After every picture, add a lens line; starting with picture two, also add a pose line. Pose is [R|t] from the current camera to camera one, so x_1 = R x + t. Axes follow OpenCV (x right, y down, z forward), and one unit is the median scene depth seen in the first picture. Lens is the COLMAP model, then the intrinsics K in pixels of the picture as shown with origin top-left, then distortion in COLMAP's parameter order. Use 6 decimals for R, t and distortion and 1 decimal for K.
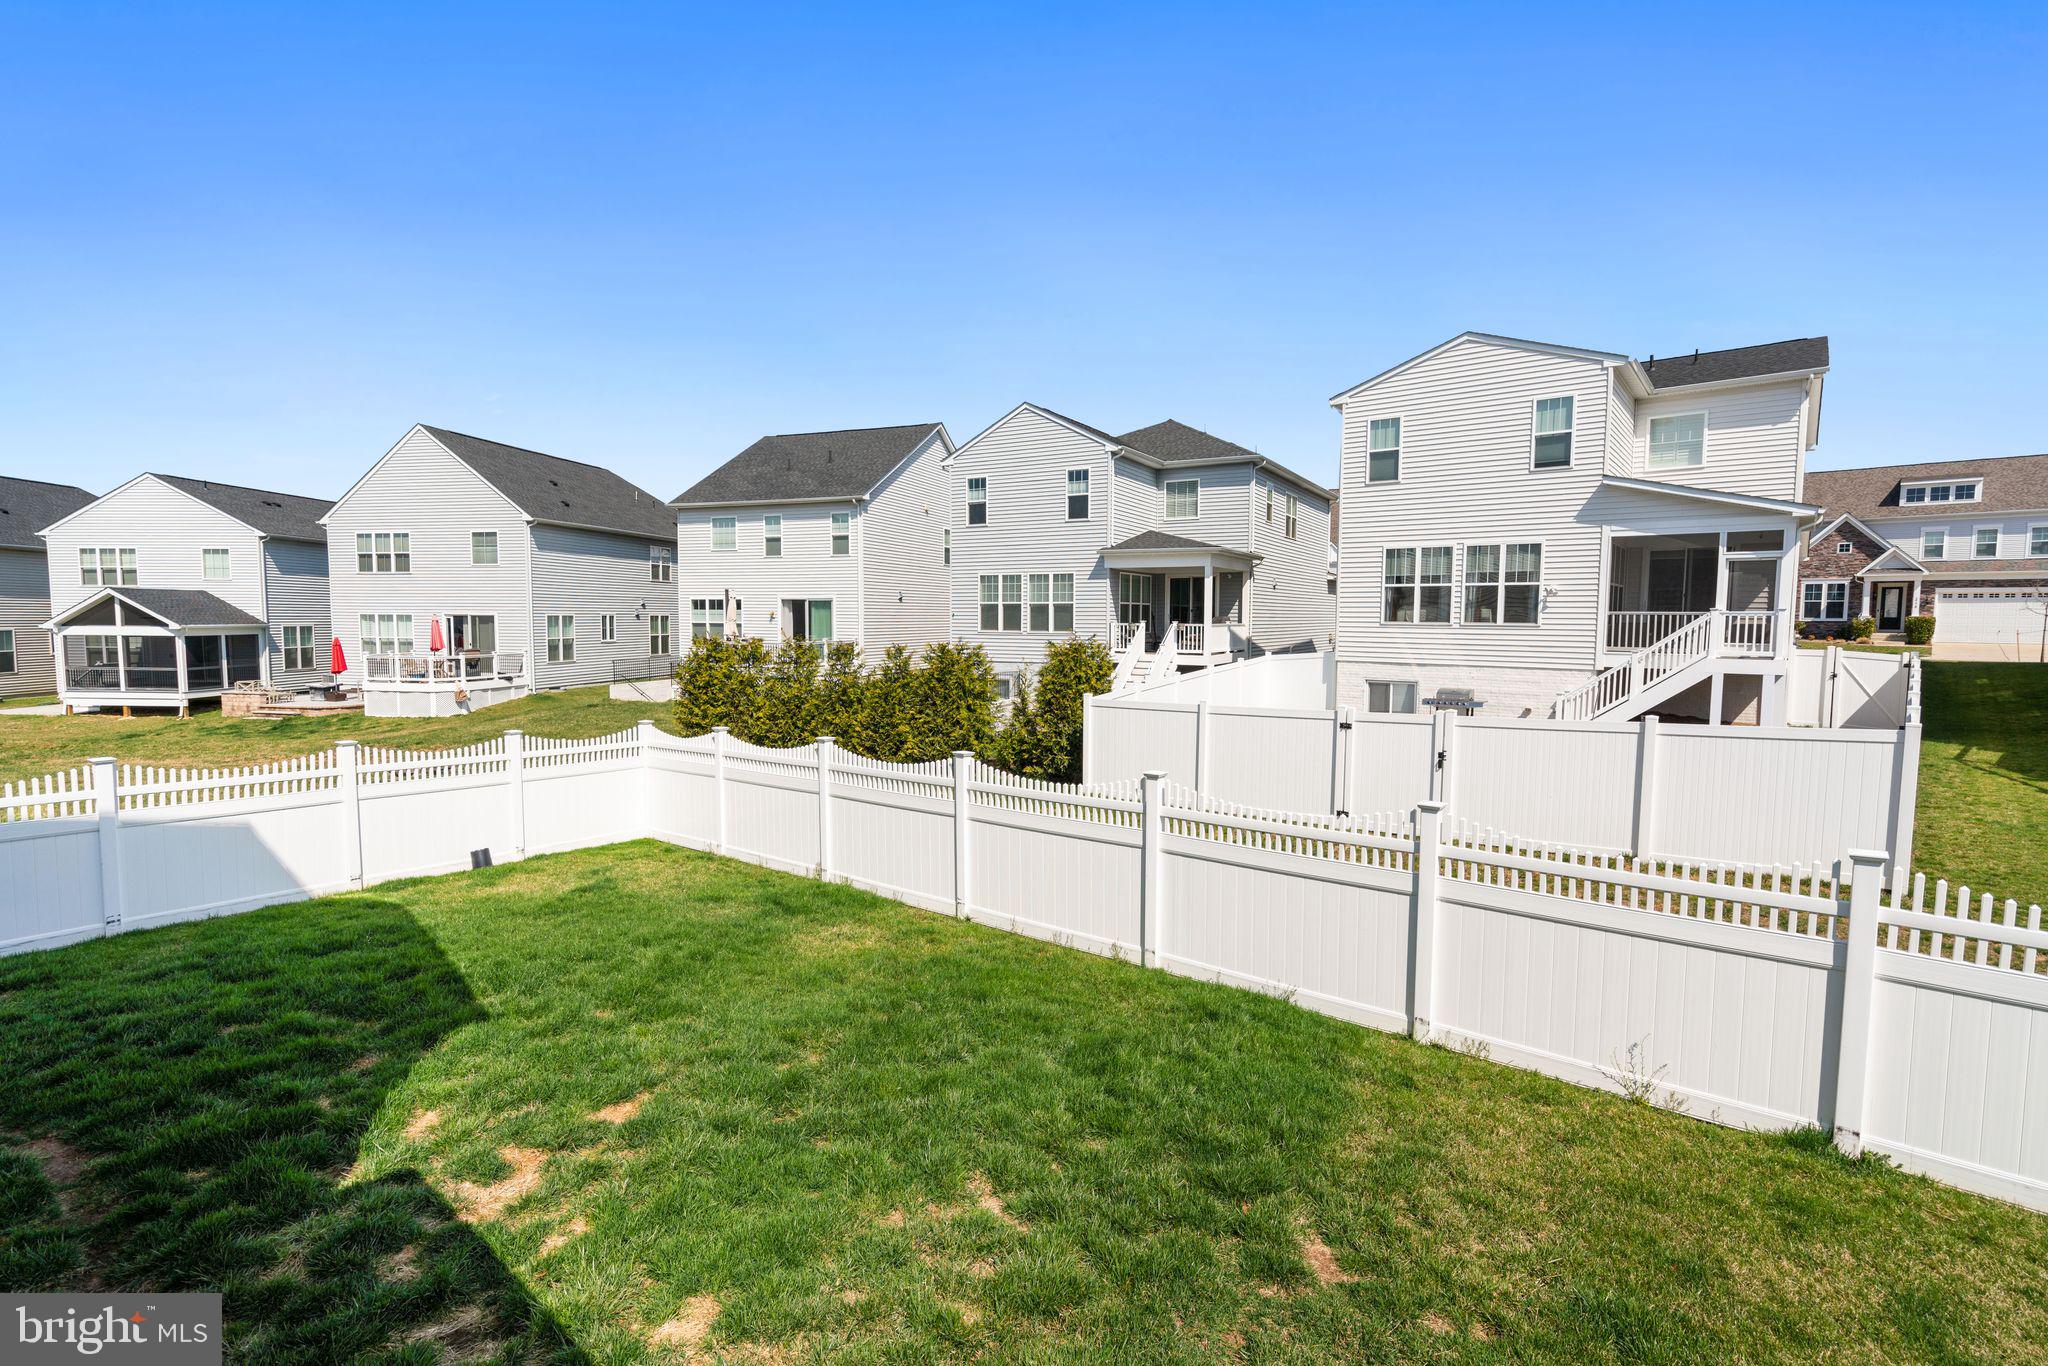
lens RADIAL K [[949.6, 0, 1022.3], [0, 949.6, 693.8], [0, 0, 1]] dist [-0.009437, 0.004555]
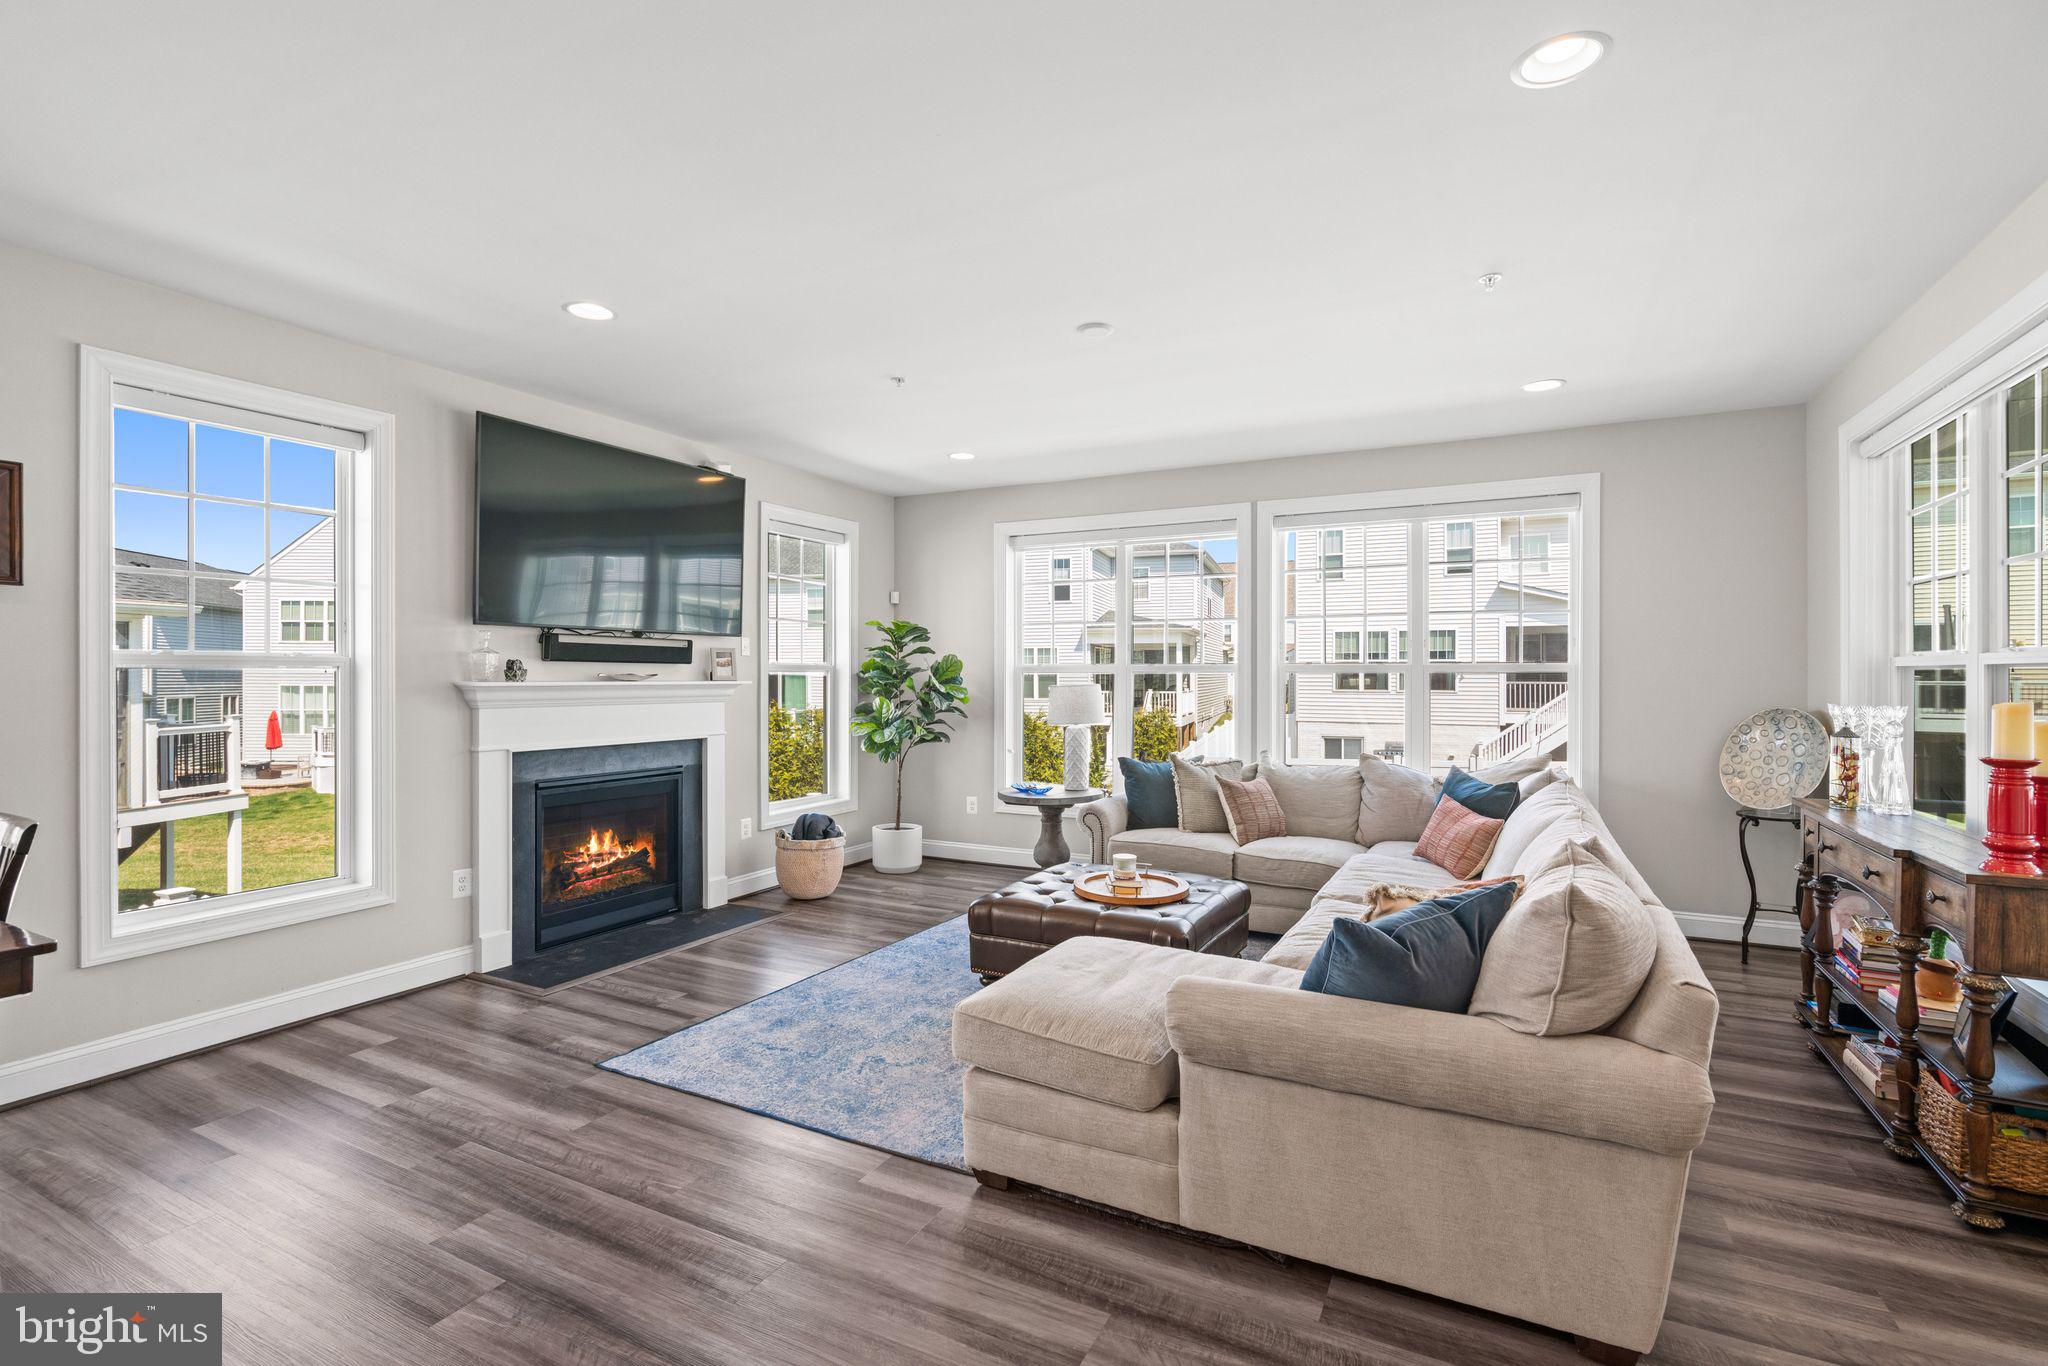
lens RADIAL K [[949.6, 0, 1019.8], [0, 949.6, 676.0], [0, 0, 1]] dist [-0.009437, 0.004555]
pose [[0.973912, -0.002778, 0.226911, -0.251931], [0.022060, 0.996348, -0.082484, -0.000110], [-0.225853, 0.085338, 0.970416, -0.095471]]
